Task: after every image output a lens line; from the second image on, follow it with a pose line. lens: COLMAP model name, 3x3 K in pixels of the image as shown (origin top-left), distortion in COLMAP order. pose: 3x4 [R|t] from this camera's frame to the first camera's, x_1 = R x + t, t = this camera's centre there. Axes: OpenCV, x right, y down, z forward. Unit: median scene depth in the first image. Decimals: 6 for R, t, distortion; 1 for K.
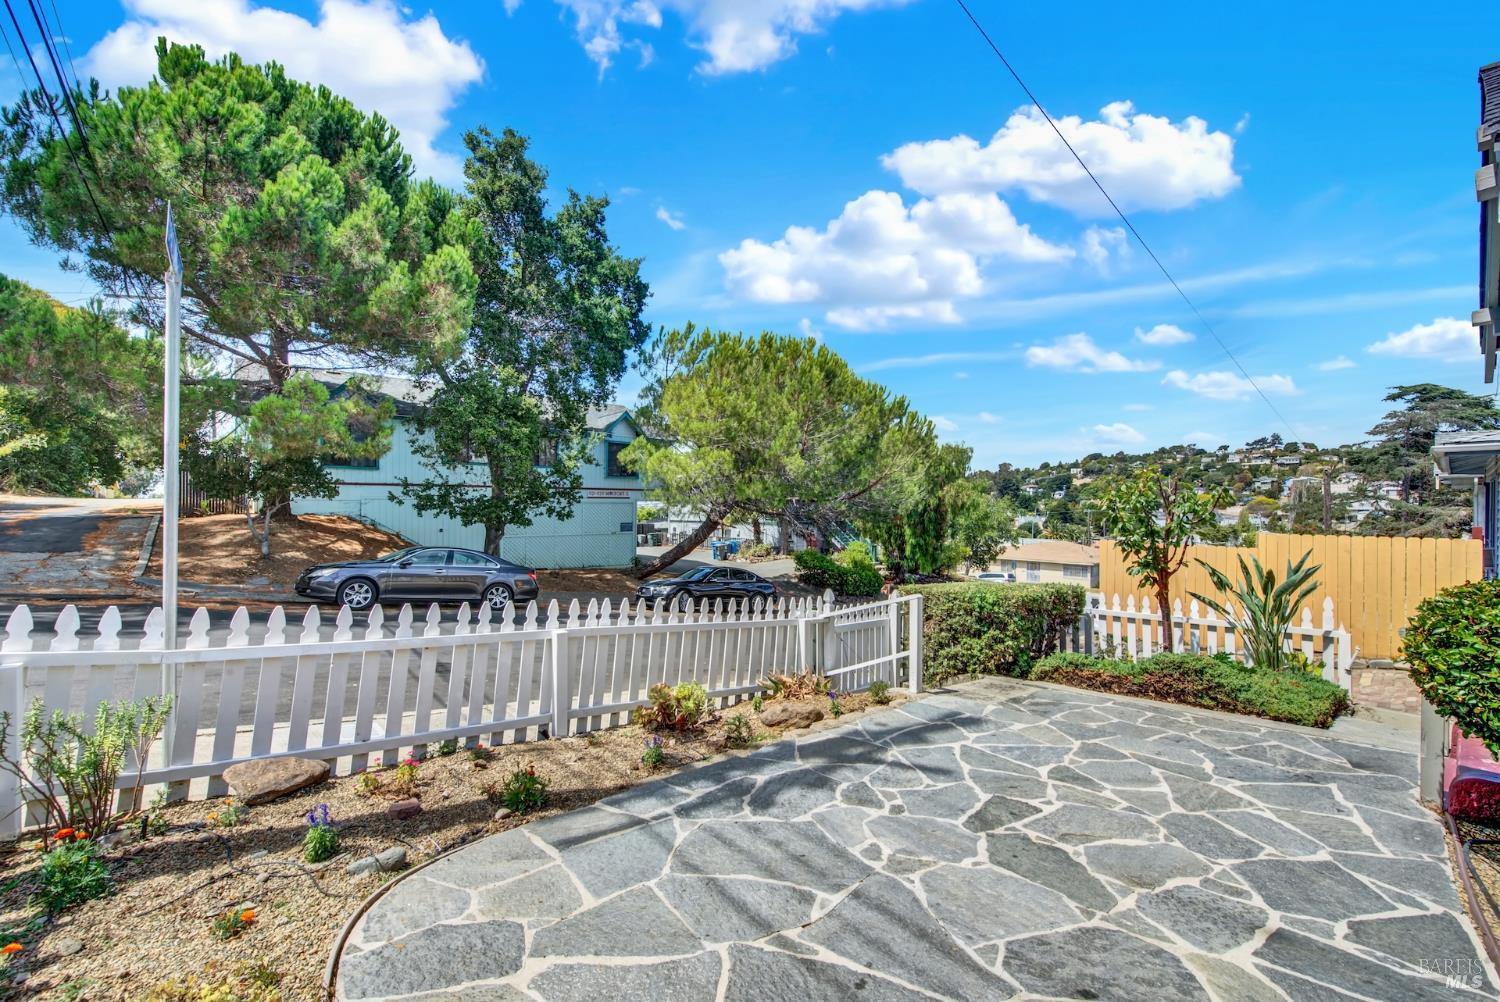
lens RADIAL K [[611.5, 0, 757.2], [0, 611.5, 499.6], [0, 0, 1]] dist [0.002525, -0.001783]
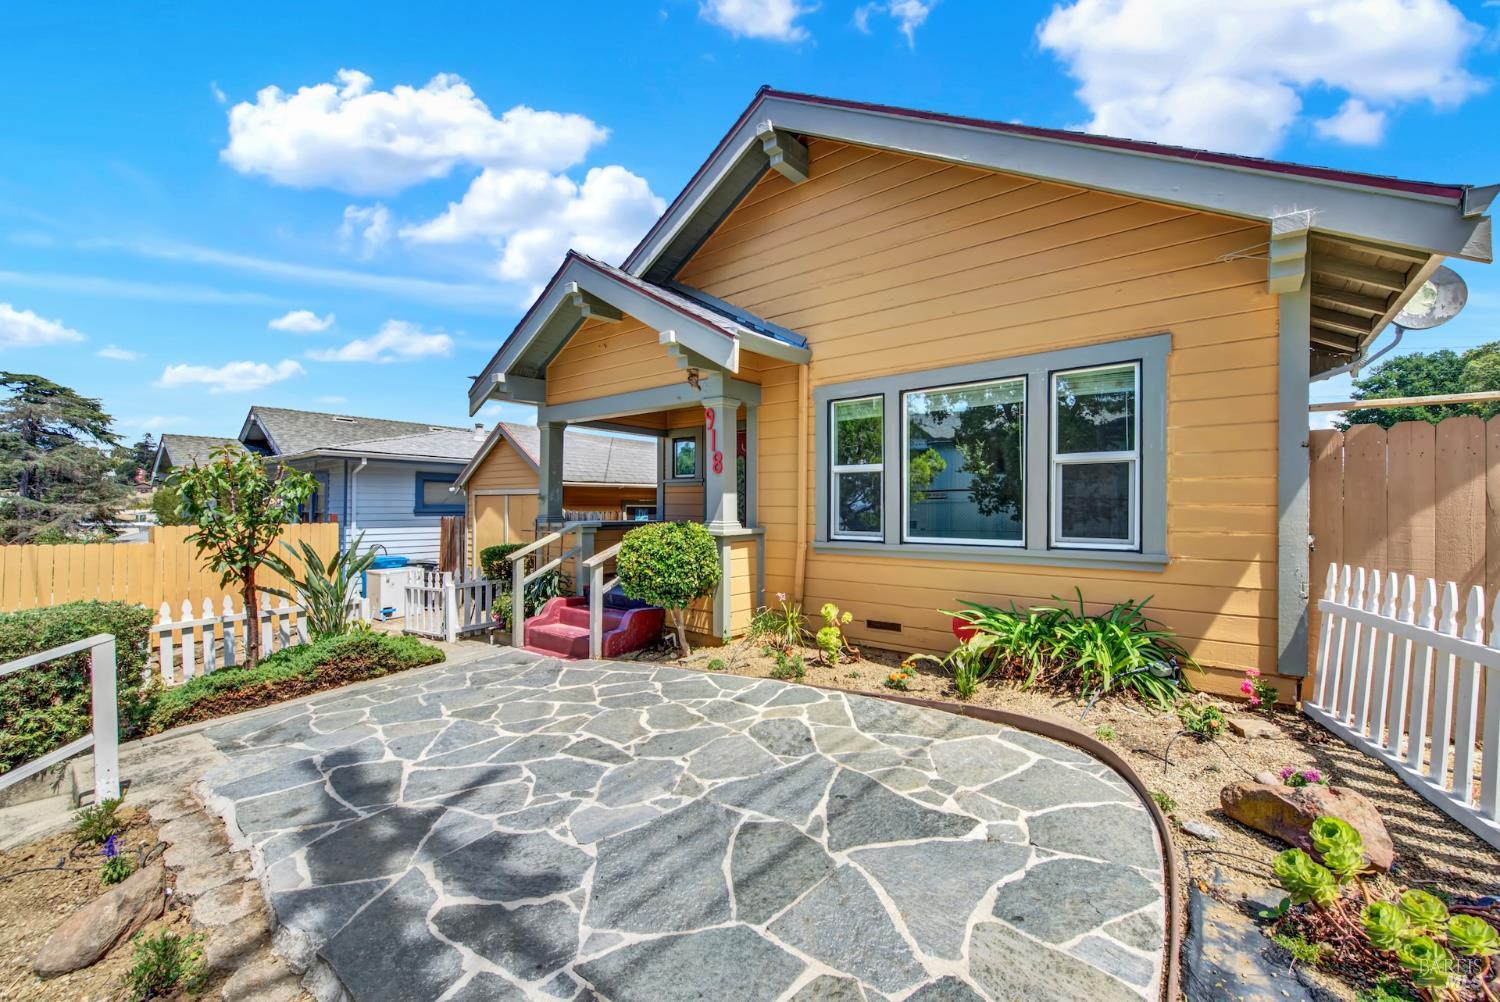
lens RADIAL K [[611.5, 0, 750.6], [0, 611.5, 505.4], [0, 0, 1]] dist [0.002525, -0.001783]
pose [[-0.207257, 0.000507, 0.978286, -0.575749], [-0.011136, 0.999934, -0.002877, 0.036538], [-0.978223, -0.011491, -0.207238, 0.702006]]
